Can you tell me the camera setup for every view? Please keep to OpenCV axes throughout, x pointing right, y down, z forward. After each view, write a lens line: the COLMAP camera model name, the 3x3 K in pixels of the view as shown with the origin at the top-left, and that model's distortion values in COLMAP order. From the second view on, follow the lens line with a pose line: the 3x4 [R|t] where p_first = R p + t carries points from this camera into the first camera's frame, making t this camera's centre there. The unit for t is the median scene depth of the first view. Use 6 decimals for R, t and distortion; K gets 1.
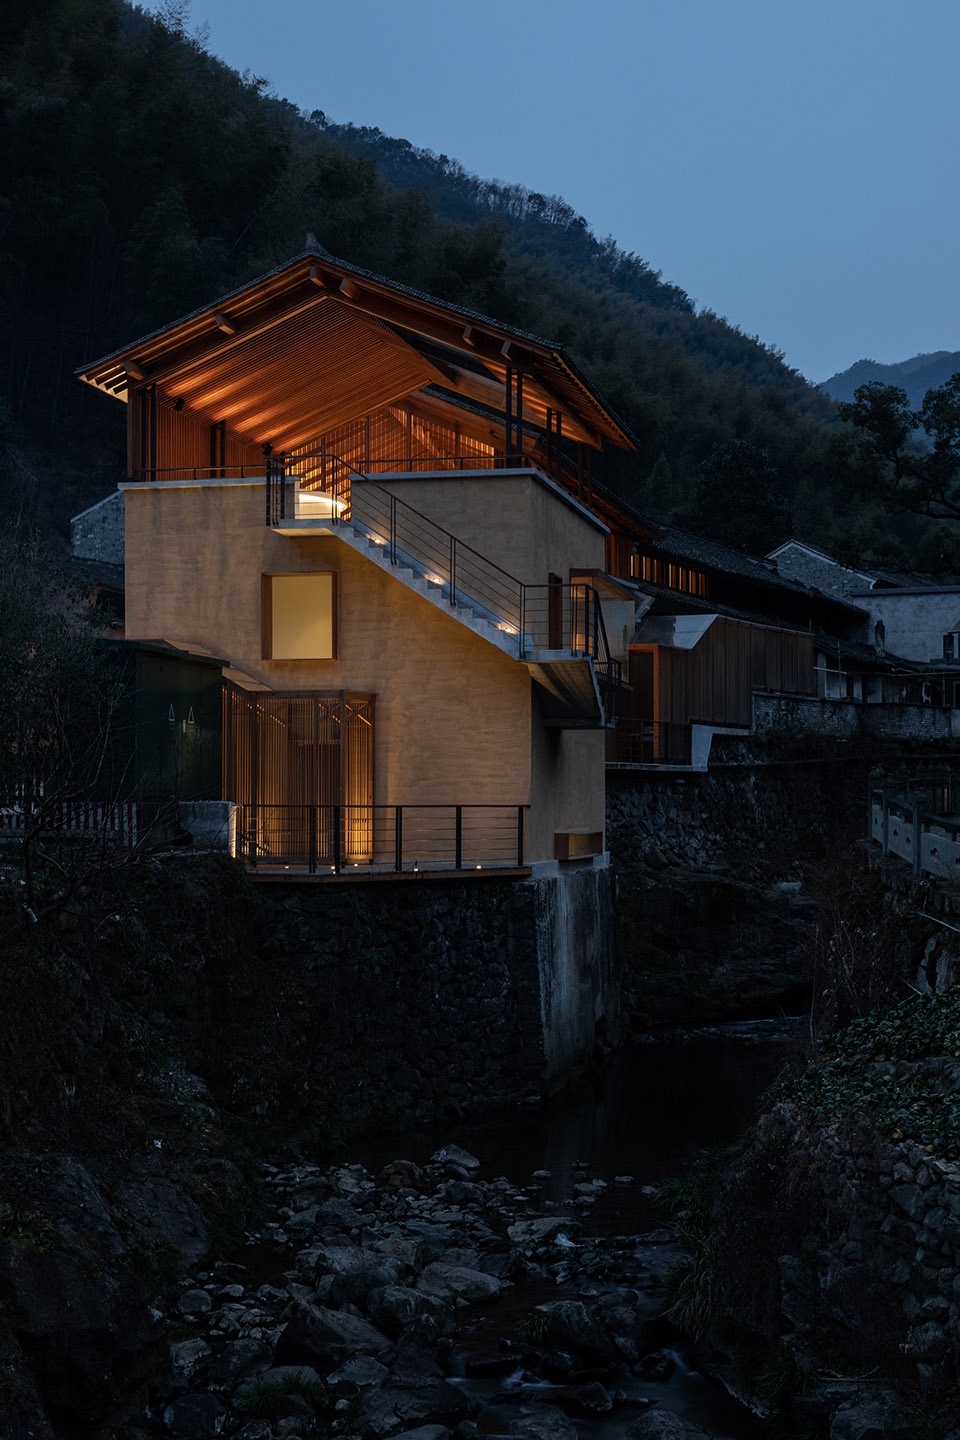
lens RADIAL K [[2151.1, 0, 447.6], [0, 2151.1, 760.6], [0, 0, 1]] dist [-0.017481, 0.025754]
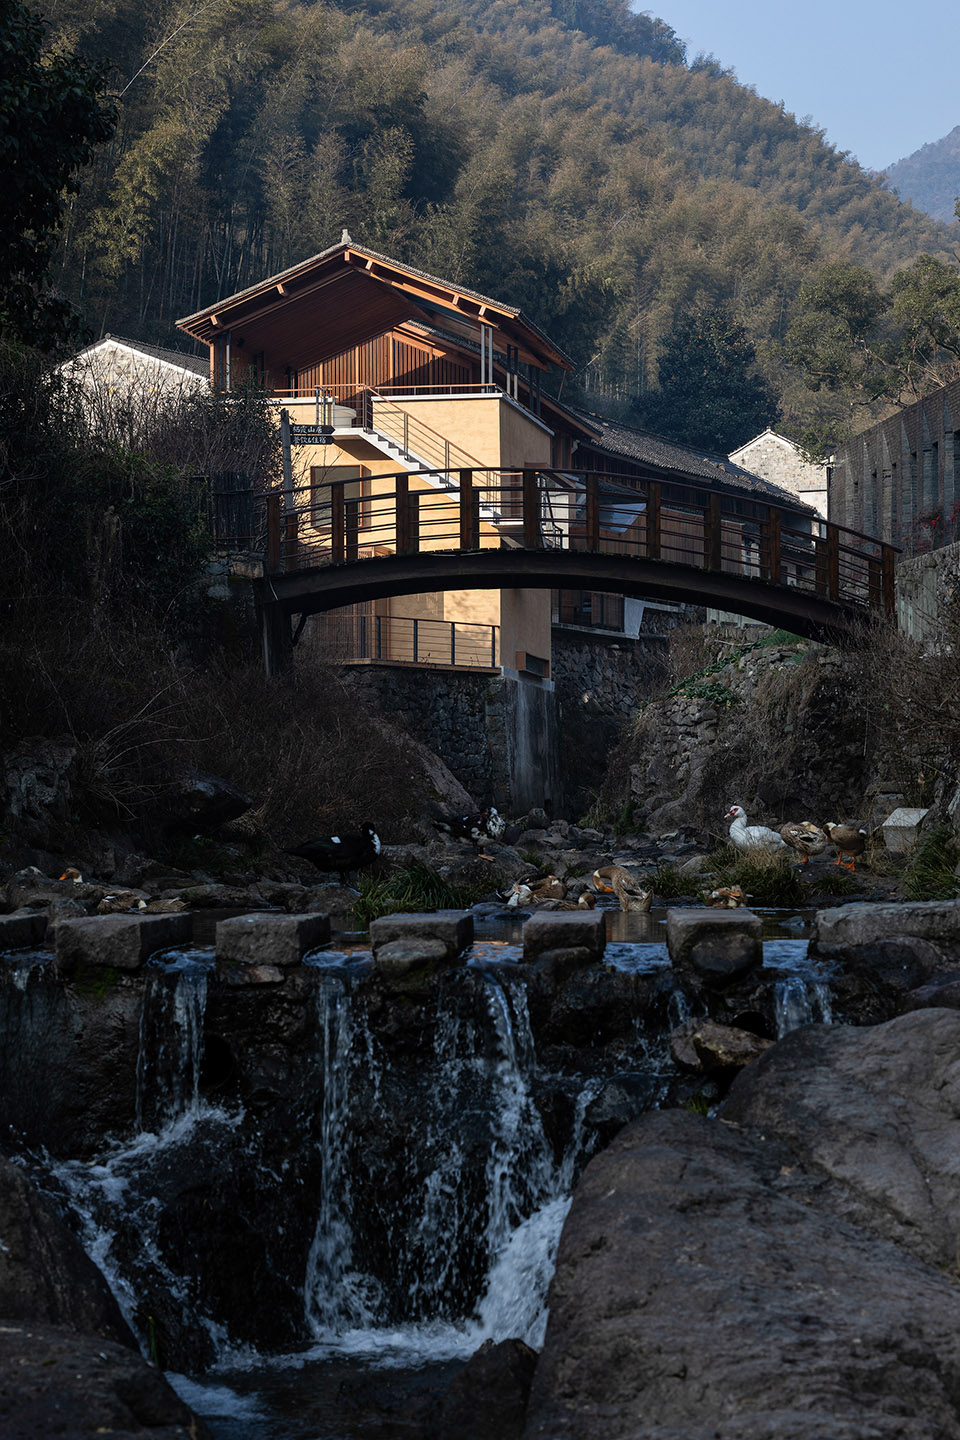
lens RADIAL K [[3990.0, 0, 480.0], [0, 3990.0, 720.0], [0, 0, 1]] dist [0.052735, -0.469004]
pose [[0.998372, -0.001120, 0.057029, -0.101875], [0.002594, 0.999665, -0.025767, 0.121807], [-0.056981, 0.025873, 0.998040, -1.332382]]
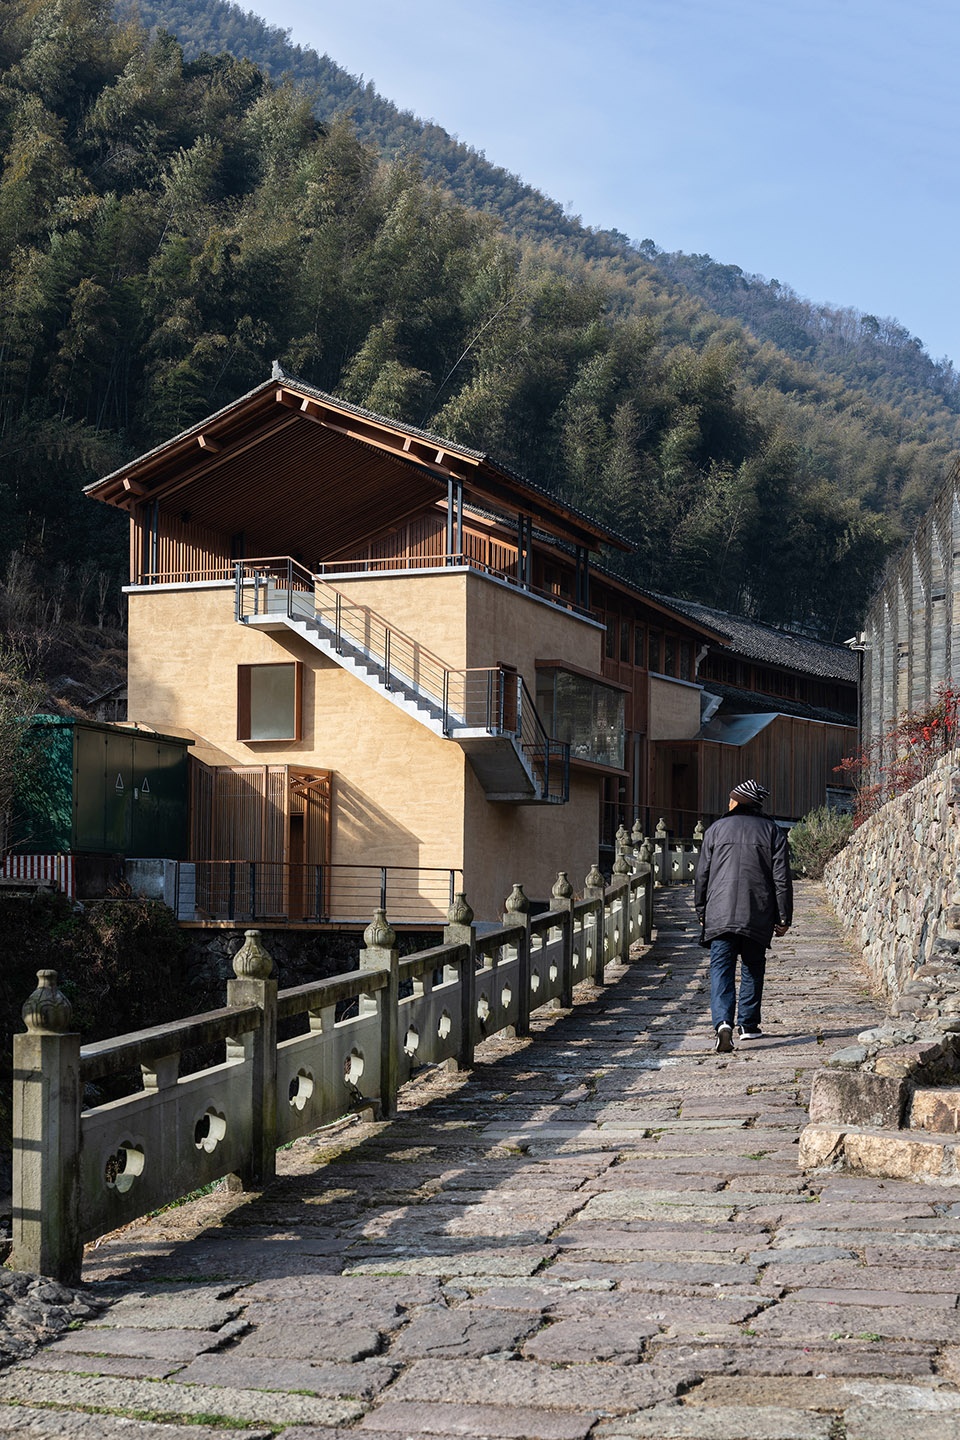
lens RADIAL K [[2181.1, 0, 479.8], [0, 2181.1, 915.2], [0, 0, 1]] dist [-0.002535, -0.026147]
pose [[0.987946, 0.007319, -0.154626, 0.177009], [-0.006302, 0.999955, 0.007069, 0.029116], [0.154671, -0.006009, 0.987948, -0.089144]]
